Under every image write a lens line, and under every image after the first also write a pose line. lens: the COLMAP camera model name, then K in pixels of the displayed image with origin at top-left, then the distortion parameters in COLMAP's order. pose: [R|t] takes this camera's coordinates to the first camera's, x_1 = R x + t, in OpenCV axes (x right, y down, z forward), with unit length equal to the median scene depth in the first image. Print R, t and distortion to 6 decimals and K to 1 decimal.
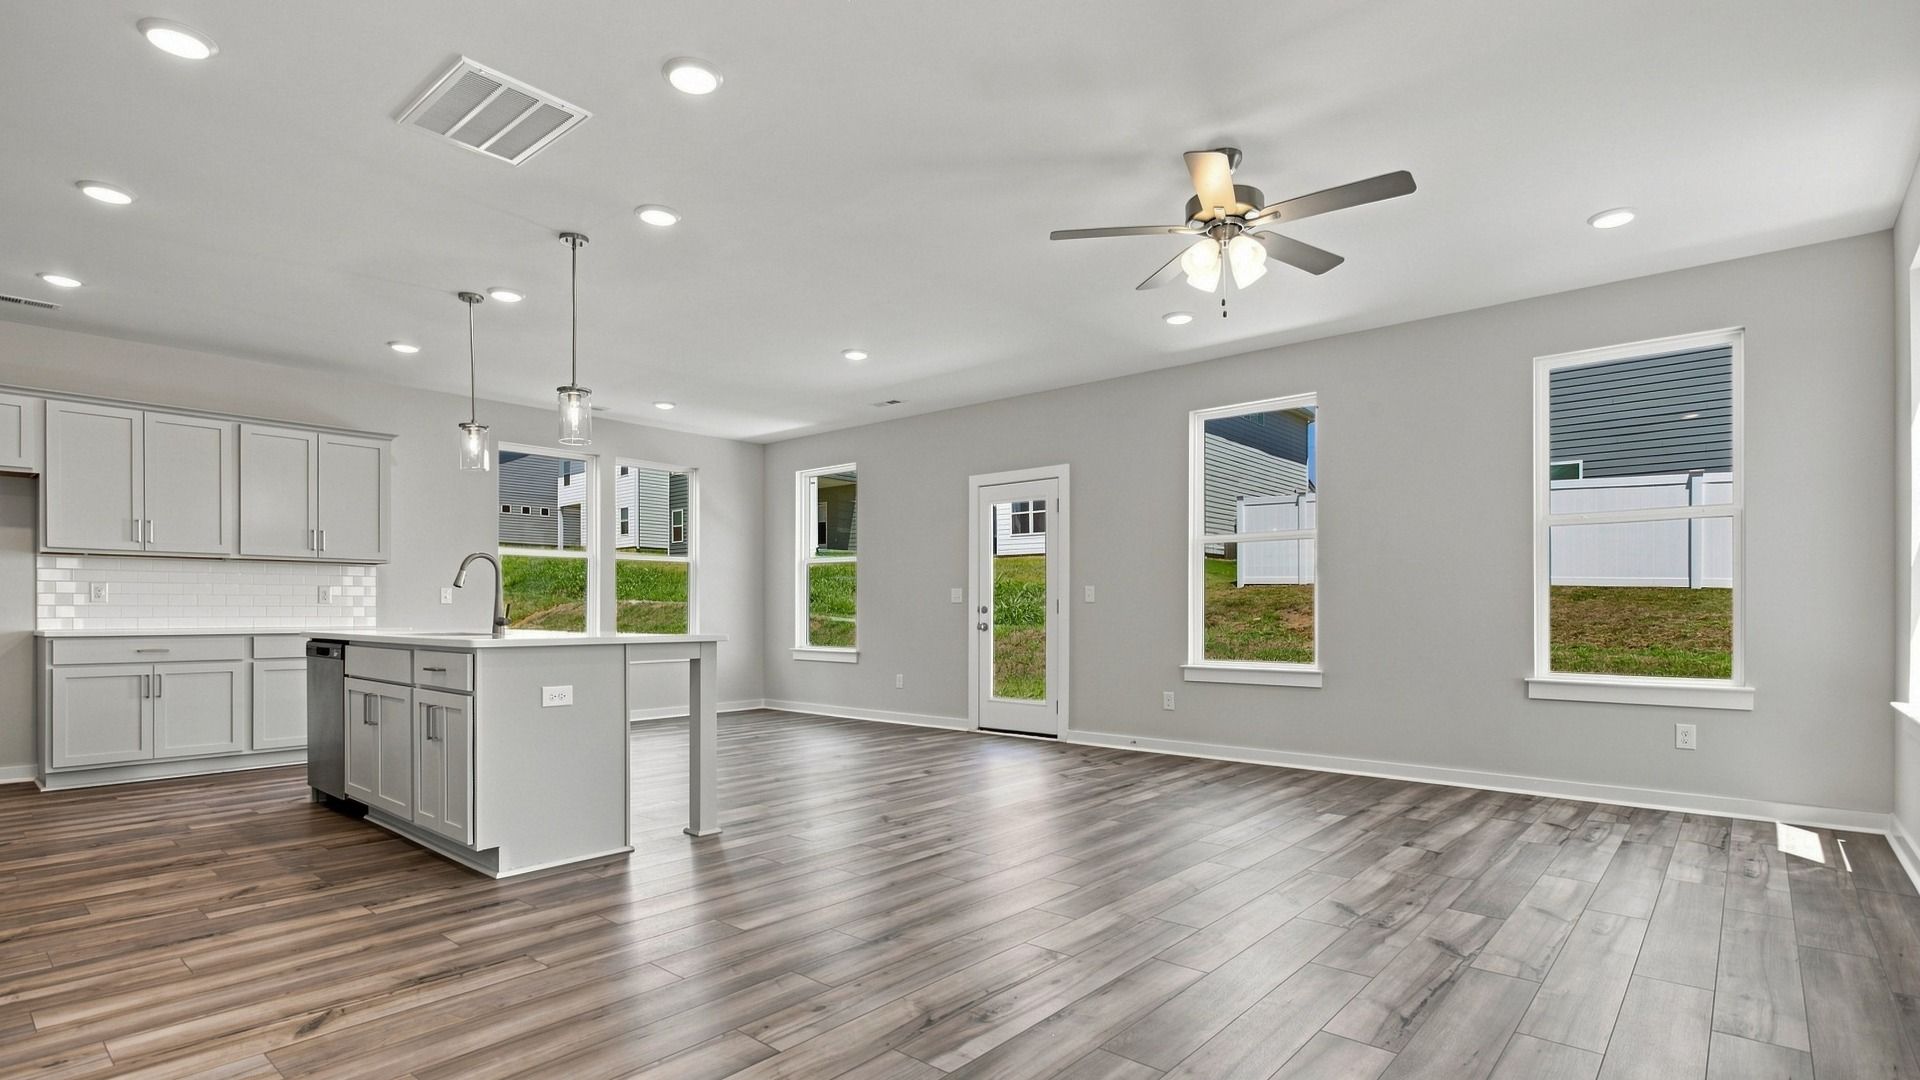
lens RADIAL K [[924.2, 0, 963.5], [0, 924.2, 603.9], [0, 0, 1]] dist [-0.003489, 0.002586]
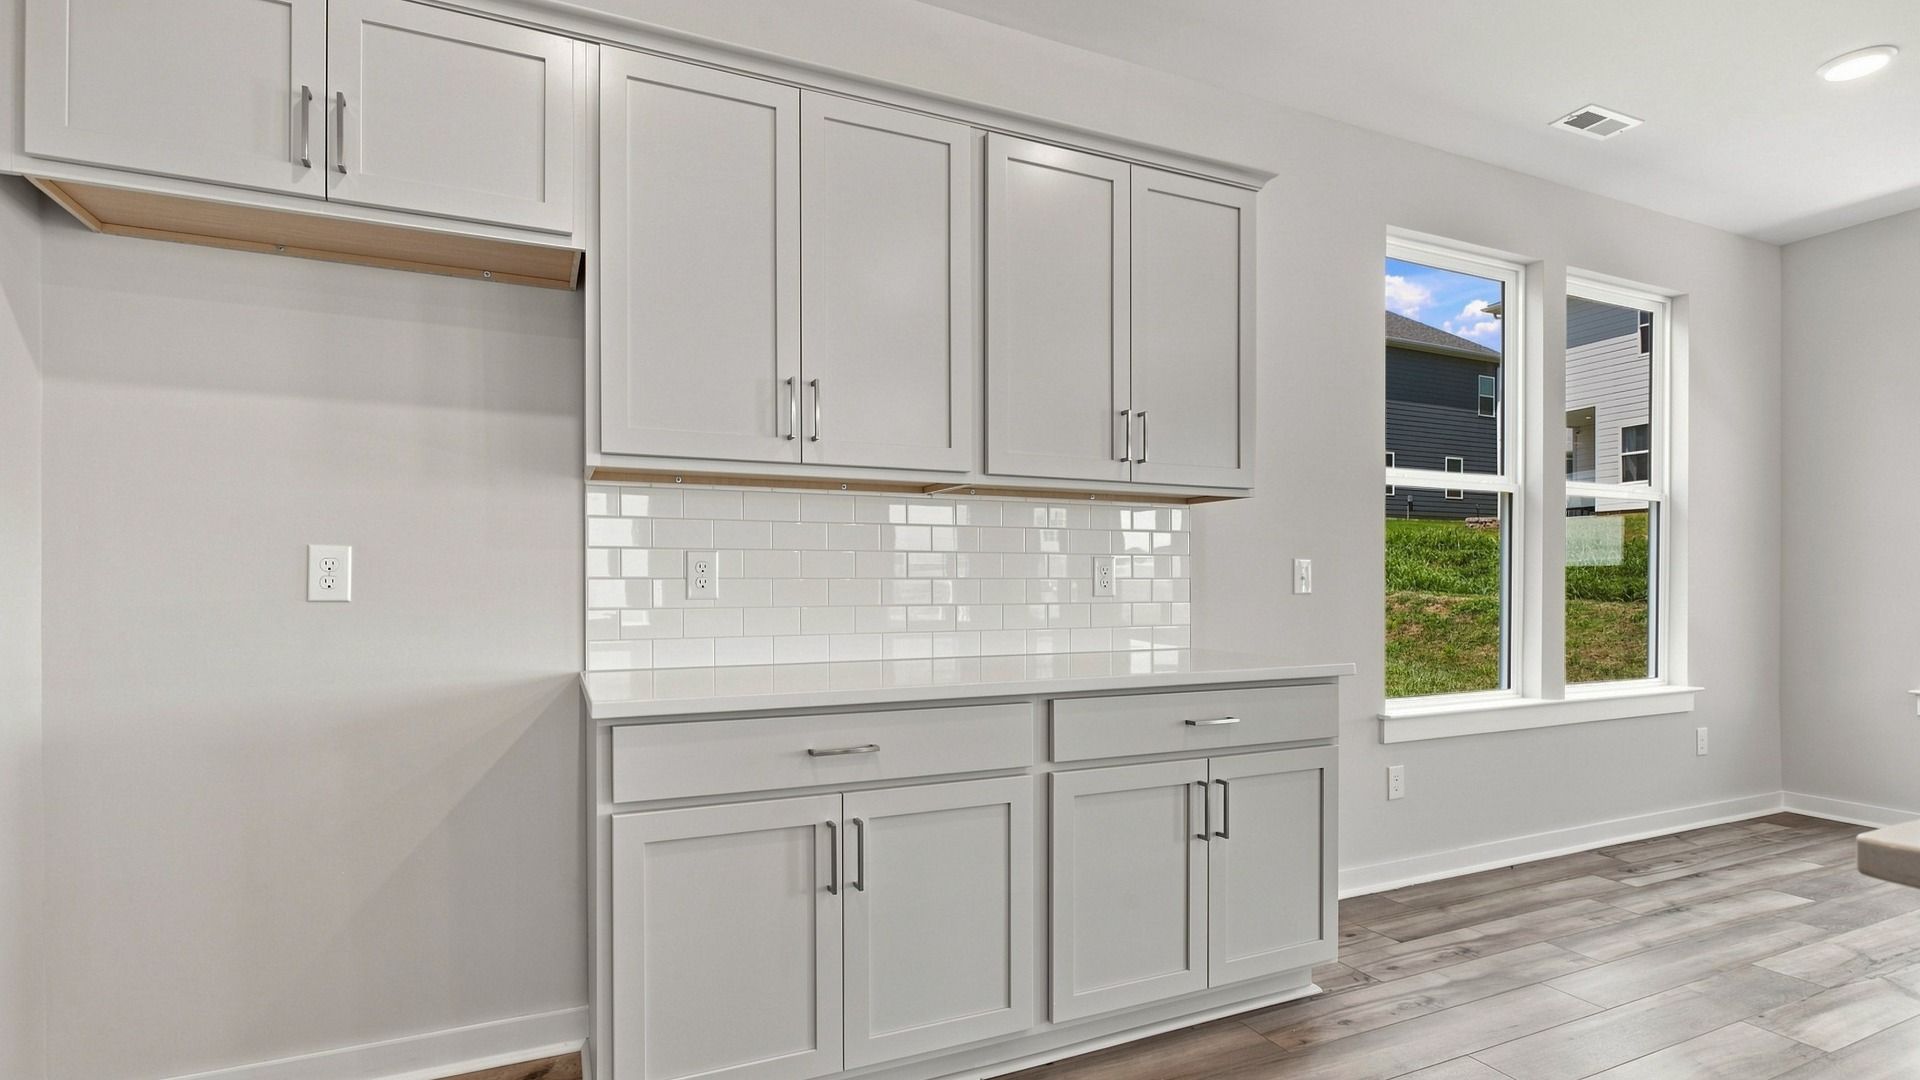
lens RADIAL K [[924.2, 0, 973.2], [0, 924.2, 572.2], [0, 0, 1]] dist [-0.003489, 0.002586]
pose [[0.914821, -0.005537, -0.403821, -0.656737], [0.004193, 0.999982, -0.004212, -0.011395], [0.403837, 0.002160, 0.914828, 0.669697]]
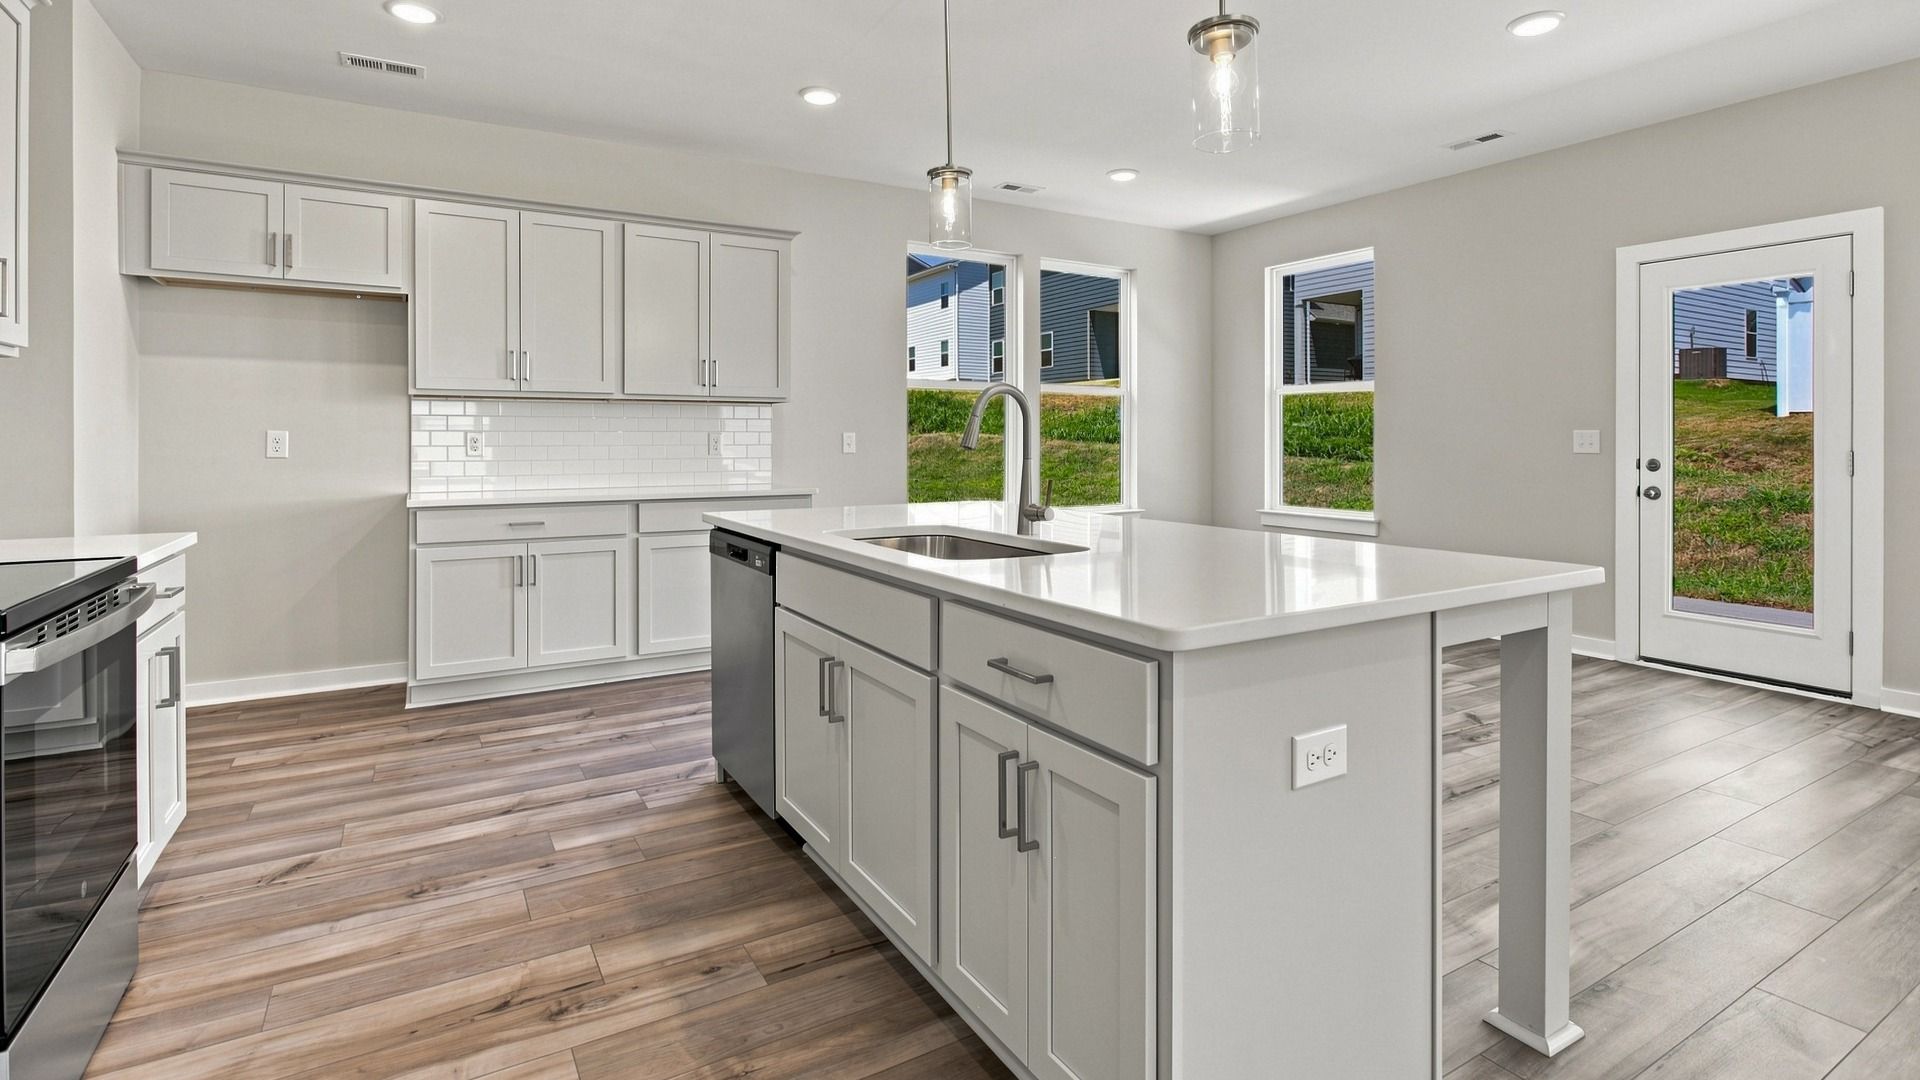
lens RADIAL K [[924.2, 0, 970.4], [0, 924.2, 432.3], [0, 0, 1]] dist [-0.003489, 0.002586]
pose [[0.952601, -0.003157, -0.304206, -0.285933], [0.002926, 0.999995, -0.001216, -0.020535], [0.304208, 0.000268, 0.952605, 0.369116]]
